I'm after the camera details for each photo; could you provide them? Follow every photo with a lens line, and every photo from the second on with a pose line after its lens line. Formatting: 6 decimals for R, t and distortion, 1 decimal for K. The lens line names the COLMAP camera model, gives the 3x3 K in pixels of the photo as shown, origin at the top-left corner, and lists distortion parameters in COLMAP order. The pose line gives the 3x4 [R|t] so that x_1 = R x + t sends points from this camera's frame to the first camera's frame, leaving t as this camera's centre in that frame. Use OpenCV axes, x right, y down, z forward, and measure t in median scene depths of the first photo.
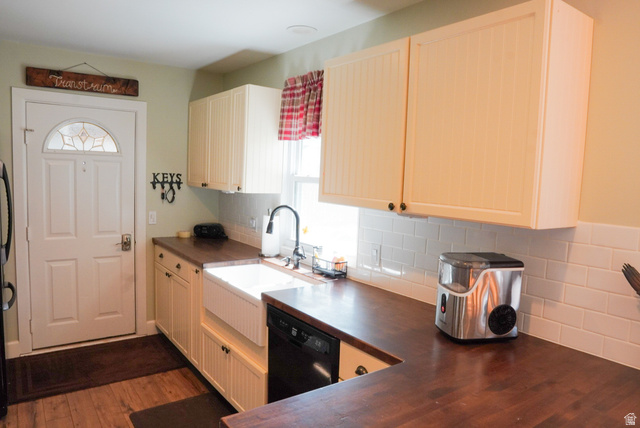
lens RADIAL K [[447.2, 0, 320.0], [0, 447.2, 214.0], [0, 0, 1]] dist [-0.093727, 0.063184]
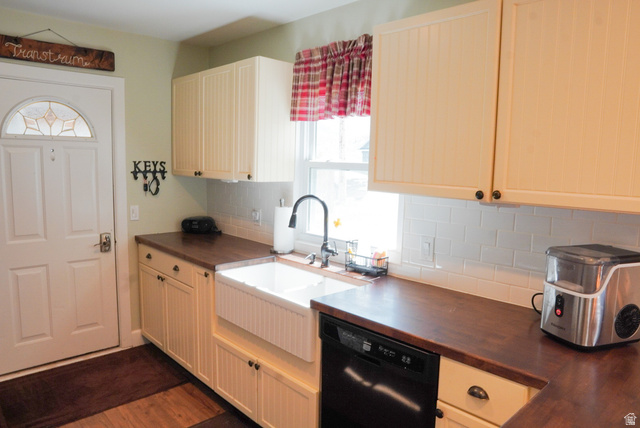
lens RADIAL K [[447.2, 0, 320.0], [0, 447.2, 214.0], [0, 0, 1]] dist [-0.093727, 0.063184]
pose [[0.991704, -0.030212, 0.124943, -0.148348], [0.026327, 0.999121, 0.032628, -0.009211], [-0.125819, -0.029068, 0.991627, 0.112187]]
